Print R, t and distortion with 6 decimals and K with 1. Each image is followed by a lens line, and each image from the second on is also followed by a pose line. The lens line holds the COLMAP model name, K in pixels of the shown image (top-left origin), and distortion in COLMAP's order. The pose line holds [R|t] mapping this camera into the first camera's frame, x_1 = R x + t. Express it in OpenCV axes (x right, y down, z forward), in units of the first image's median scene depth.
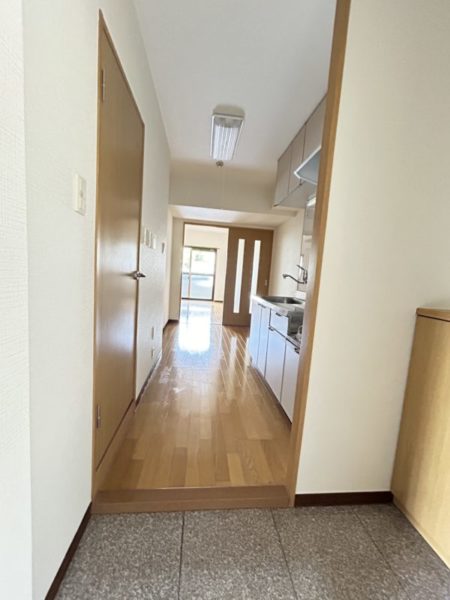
lens RADIAL K [[244.1, 0, 225.0], [0, 244.1, 300.0], [0, 0, 1]] dist [0.001332, 0.000276]
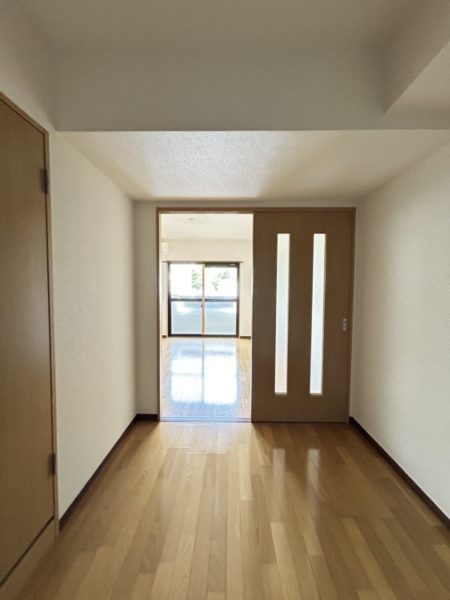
lens RADIAL K [[244.1, 0, 225.0], [0, 244.1, 300.0], [0, 0, 1]] dist [0.001332, 0.000276]
pose [[0.990869, -0.058982, -0.121247, 0.005155], [0.050891, 0.996333, -0.068778, -0.056716], [0.124859, 0.061979, 0.990237, 0.305204]]
